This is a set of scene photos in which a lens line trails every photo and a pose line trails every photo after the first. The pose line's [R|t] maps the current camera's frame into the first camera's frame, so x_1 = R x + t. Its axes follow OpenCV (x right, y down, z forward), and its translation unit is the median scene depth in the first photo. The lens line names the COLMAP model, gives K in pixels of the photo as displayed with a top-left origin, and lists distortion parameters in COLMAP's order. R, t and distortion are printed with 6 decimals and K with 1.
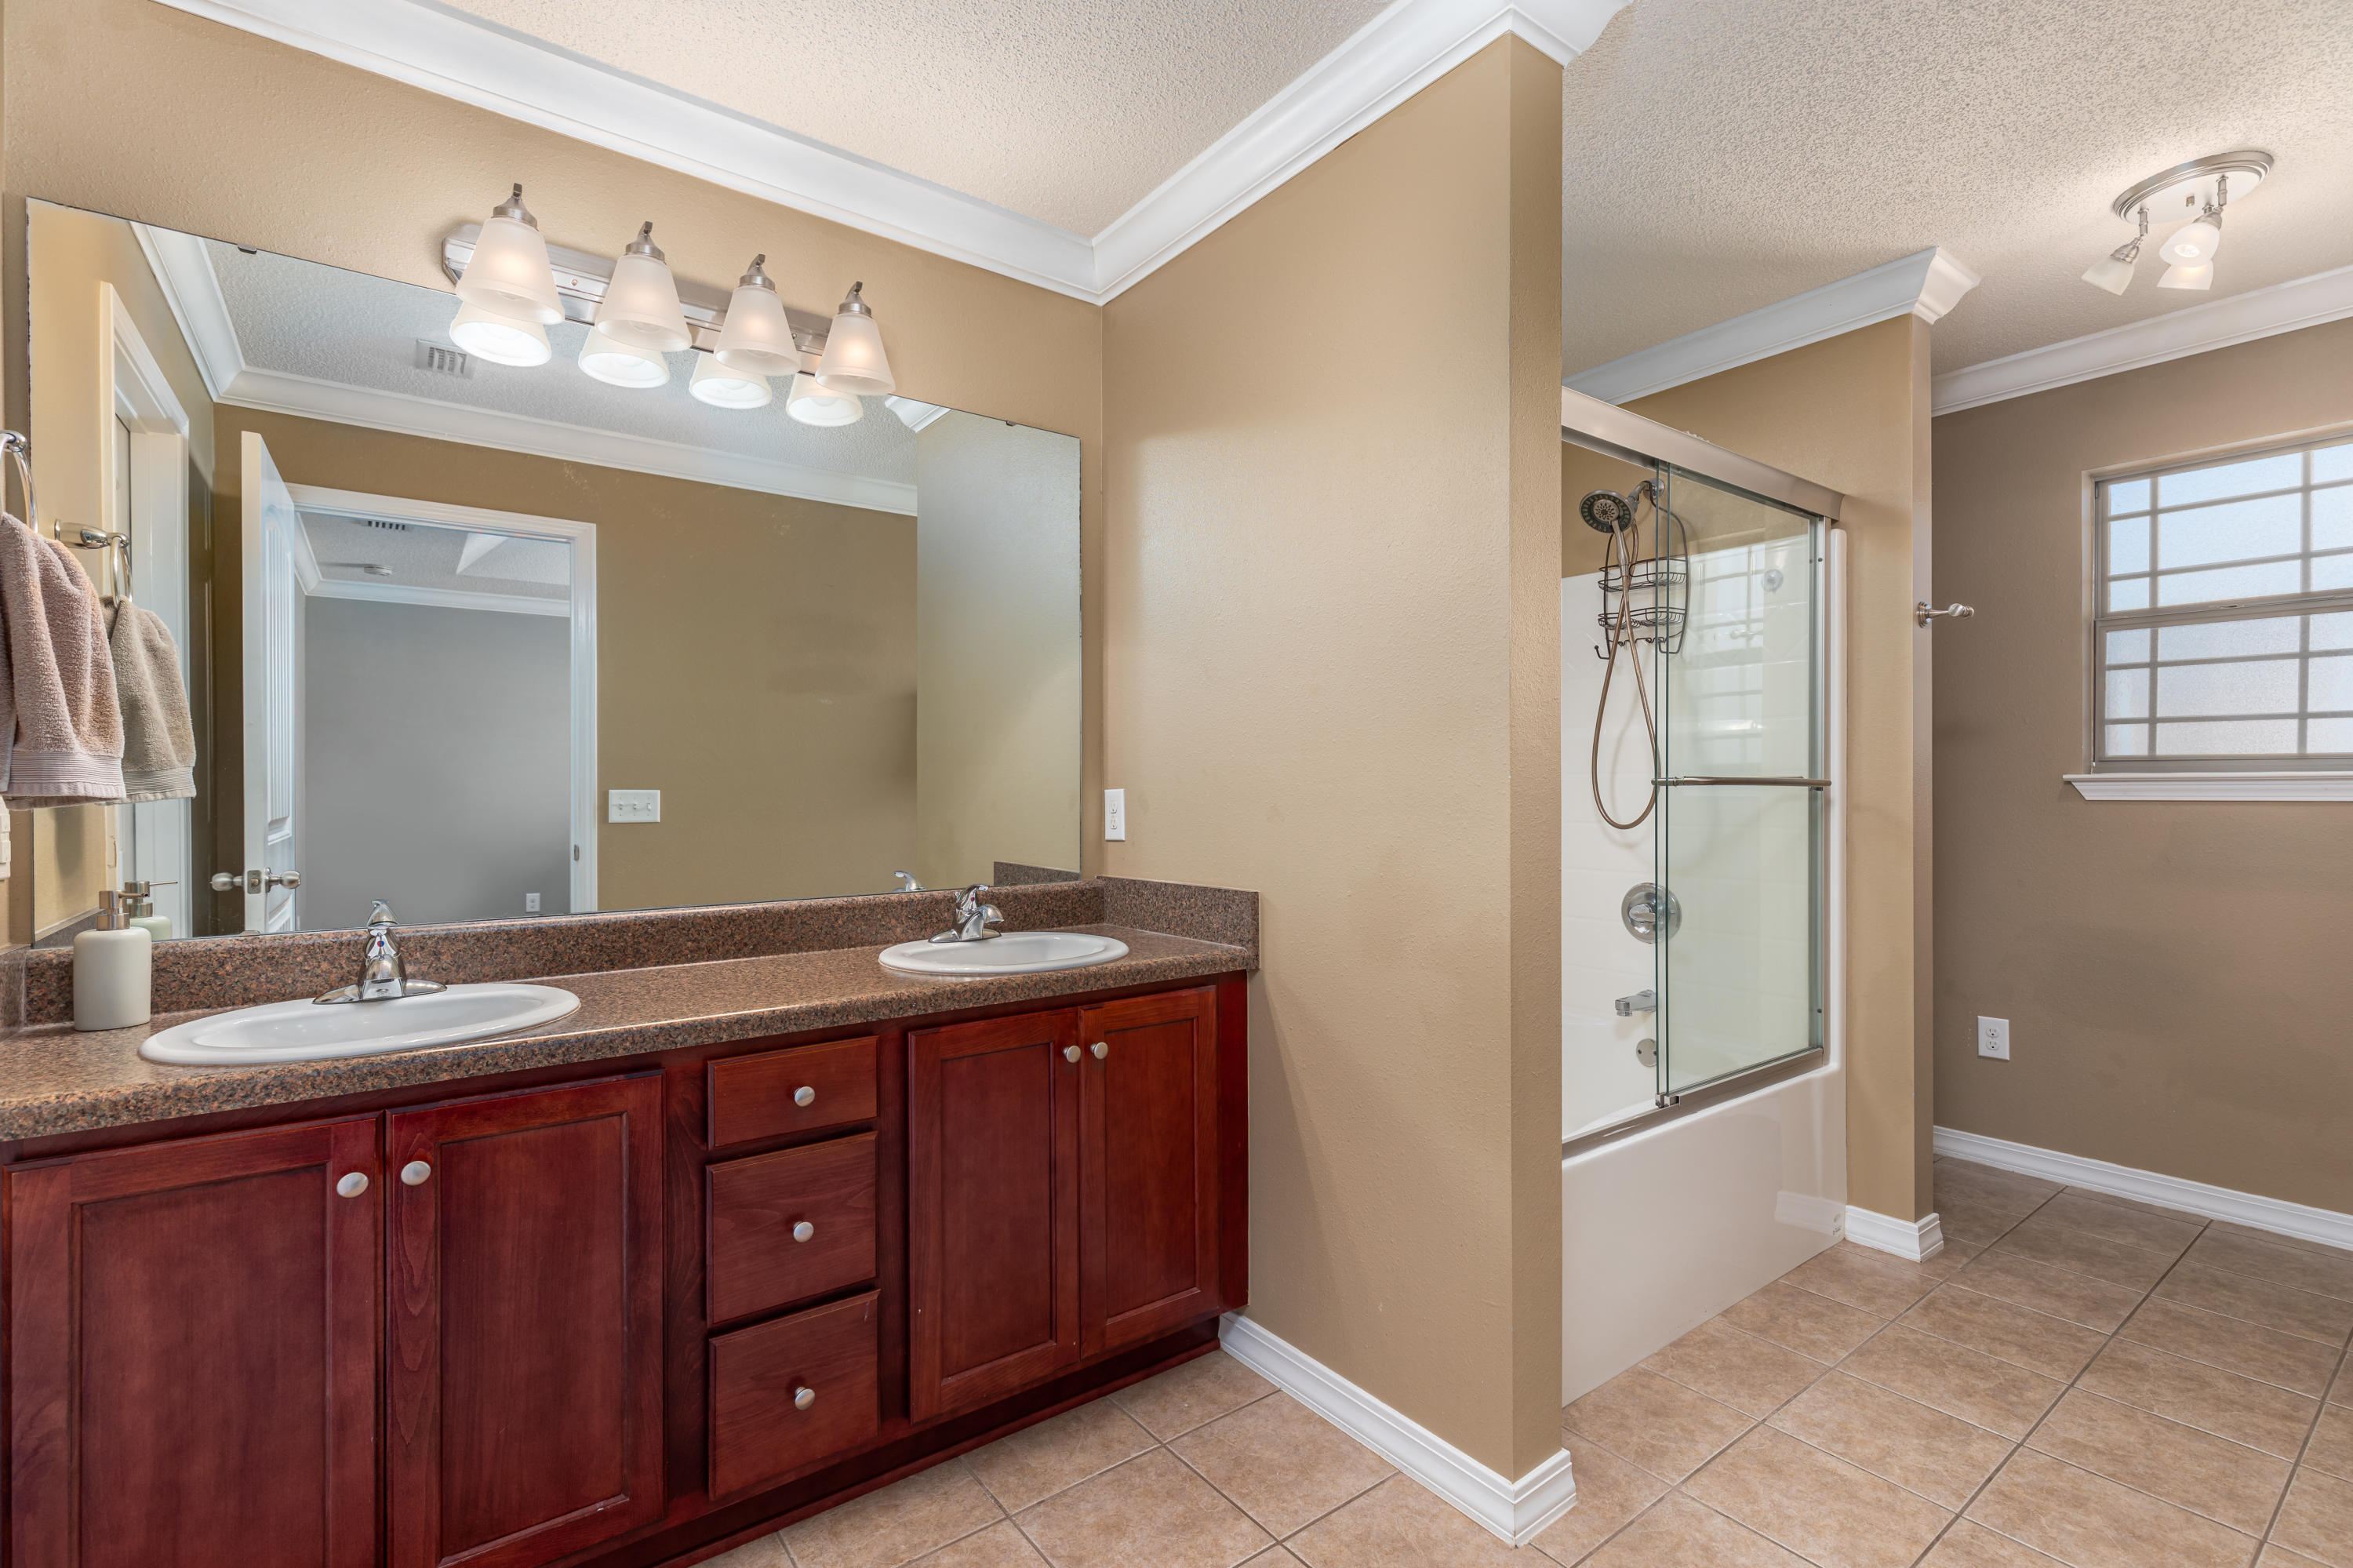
lens RADIAL K [[1057.2, 0, 1176.5], [0, 1057.2, 784.0], [0, 0, 1]] dist [-0.001110, -0.000473]
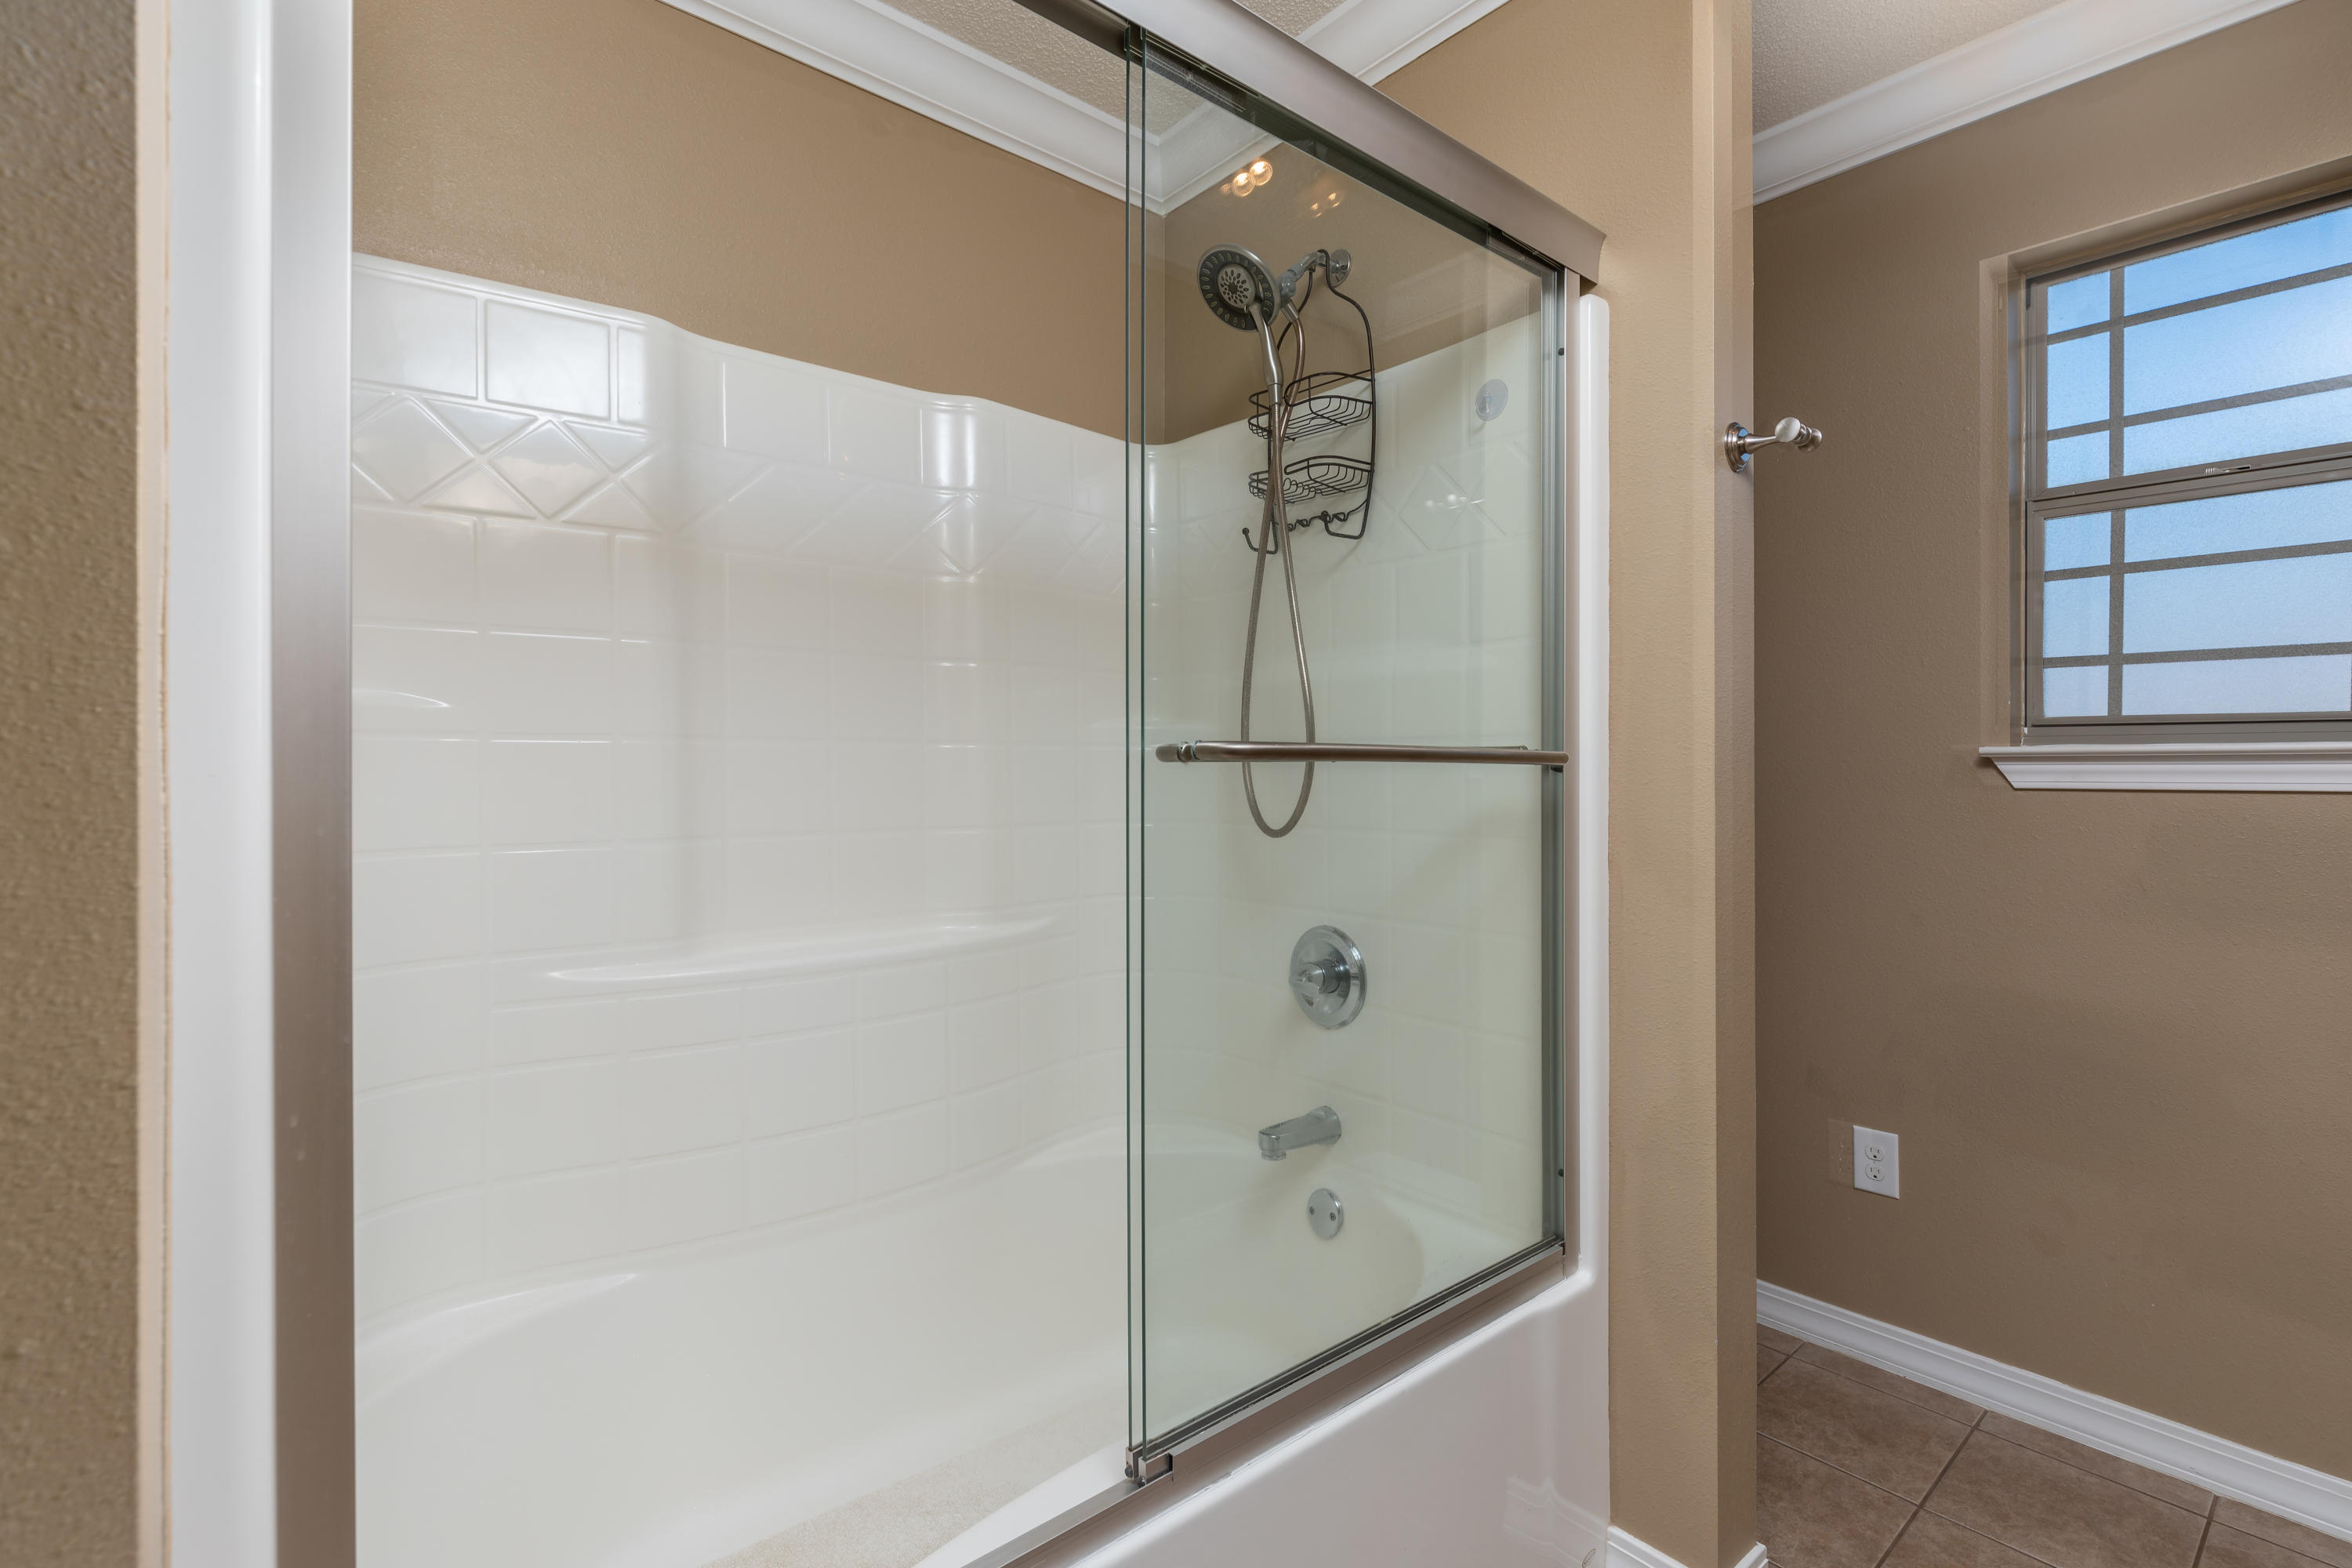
lens RADIAL K [[1108.3, 0, 1189.5], [0, 1108.3, 754.5], [0, 0, 1]] dist [0.001220, 0.000734]
pose [[0.996497, 0.004452, 0.083514, 0.331992], [-0.003847, 0.999965, -0.007408, 0.001927], [-0.083545, 0.007061, 0.996479, 0.399549]]
